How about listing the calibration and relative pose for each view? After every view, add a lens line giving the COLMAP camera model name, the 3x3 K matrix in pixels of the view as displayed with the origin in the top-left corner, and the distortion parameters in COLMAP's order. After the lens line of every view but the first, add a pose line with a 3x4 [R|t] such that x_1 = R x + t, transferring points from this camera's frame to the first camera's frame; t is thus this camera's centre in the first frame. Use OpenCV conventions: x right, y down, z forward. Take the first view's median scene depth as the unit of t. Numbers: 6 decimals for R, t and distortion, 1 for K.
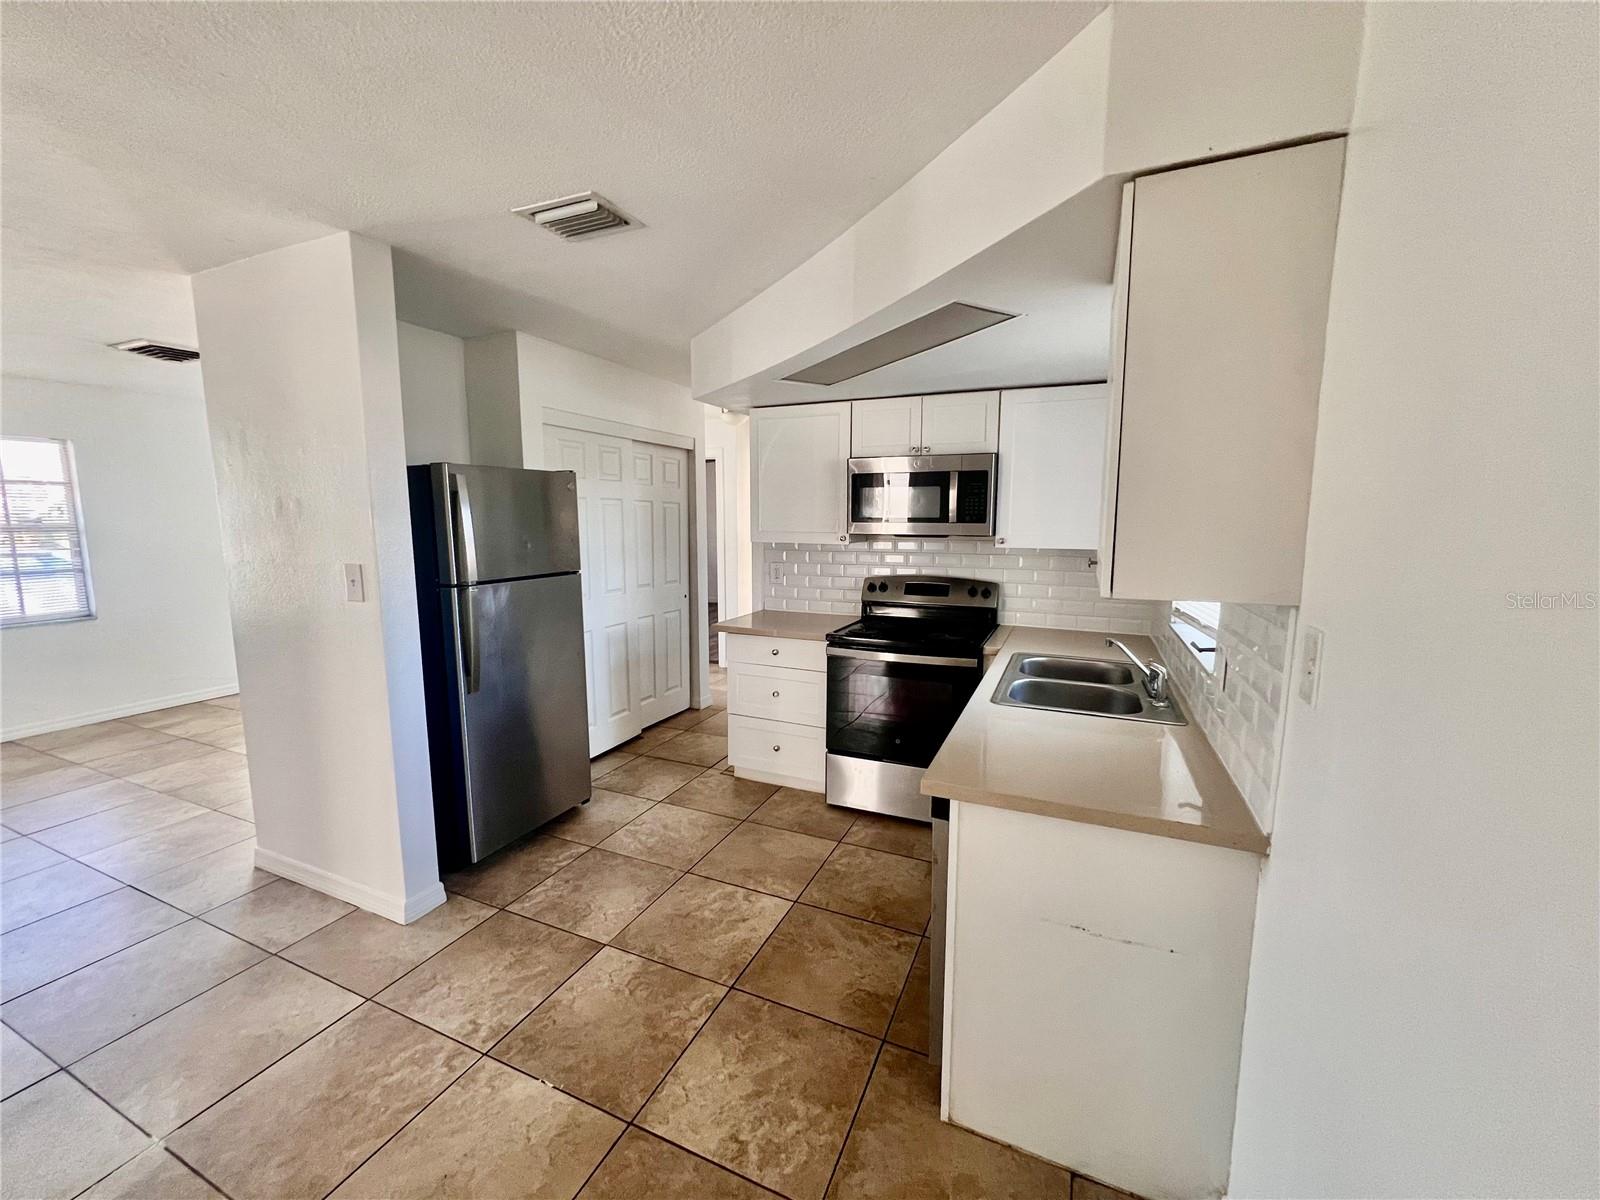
lens RADIAL K [[638.9, 0, 800.0], [0, 638.9, 600.0], [0, 0, 1]] dist [0.000409, 0.000268]
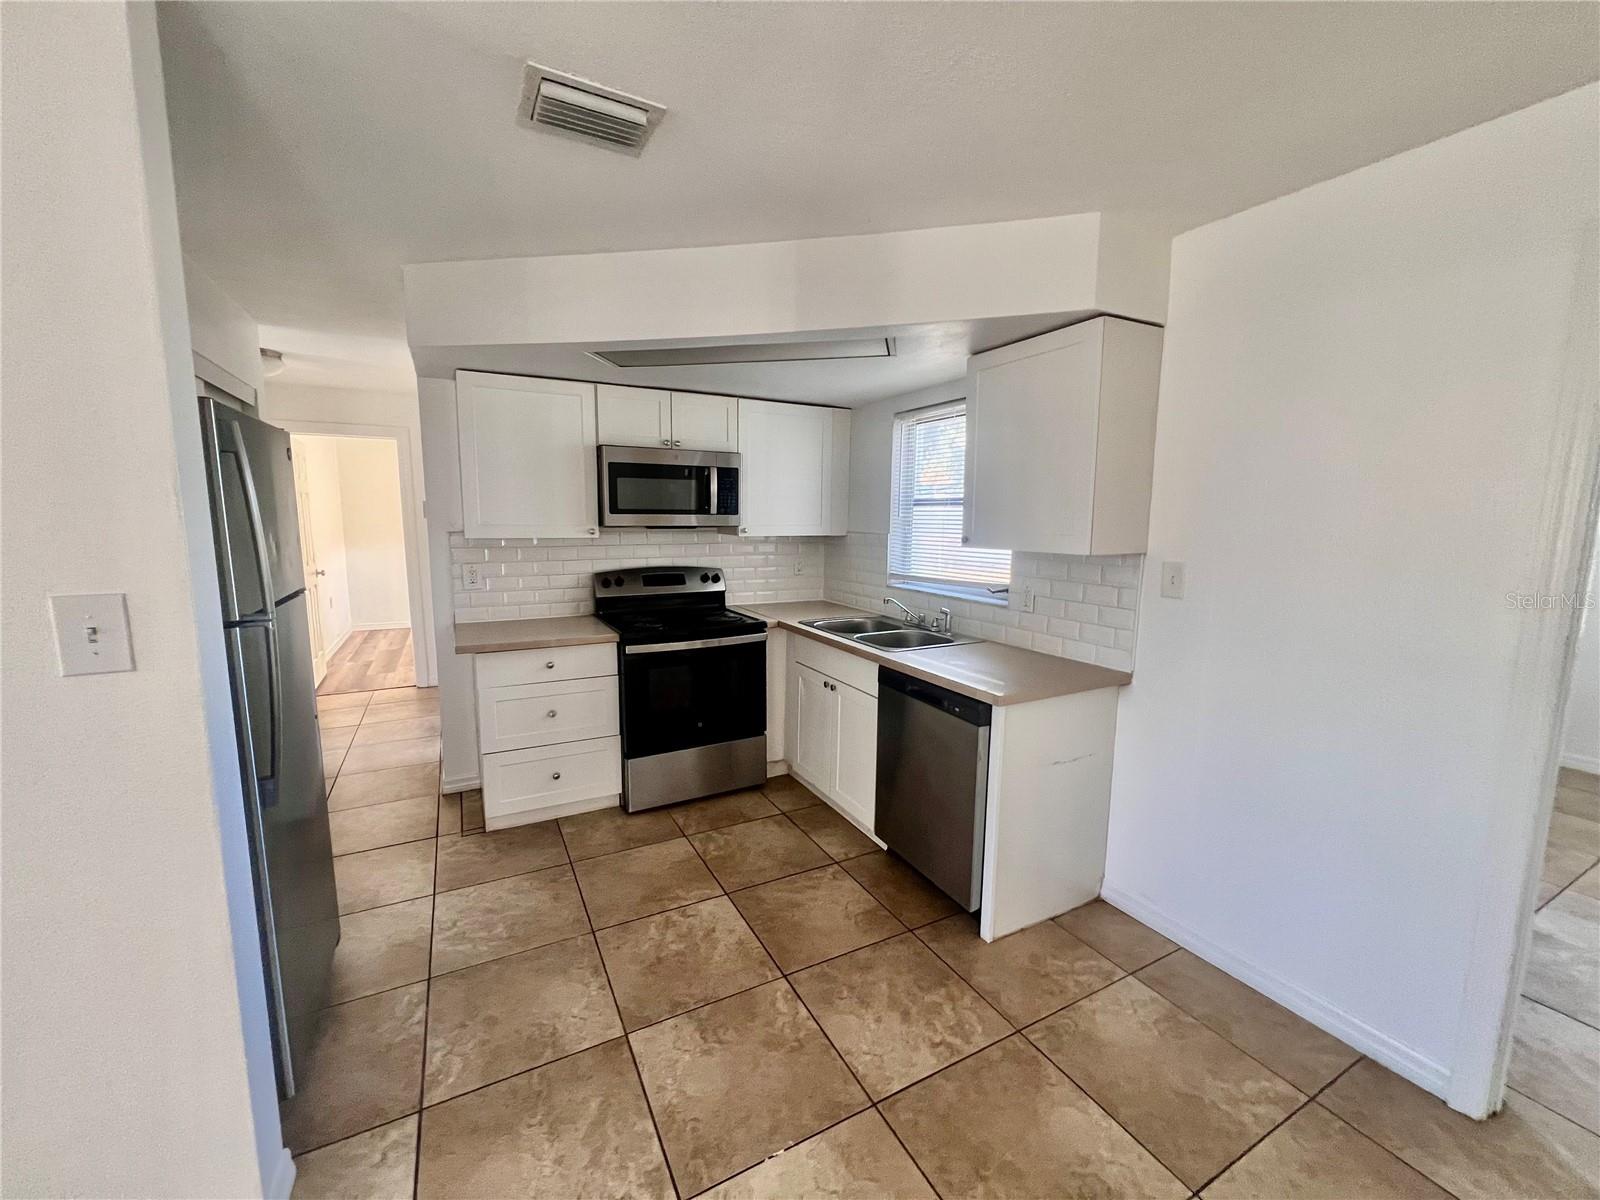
lens RADIAL K [[635.8, 0, 800.0], [0, 635.8, 600.0], [0, 0, 1]] dist [0.002022, 0.000494]
pose [[0.617954, -0.100316, 0.779788, -0.687149], [0.094950, 0.994089, 0.052640, -0.025227], [-0.780460, 0.041512, 0.623826, 0.283487]]
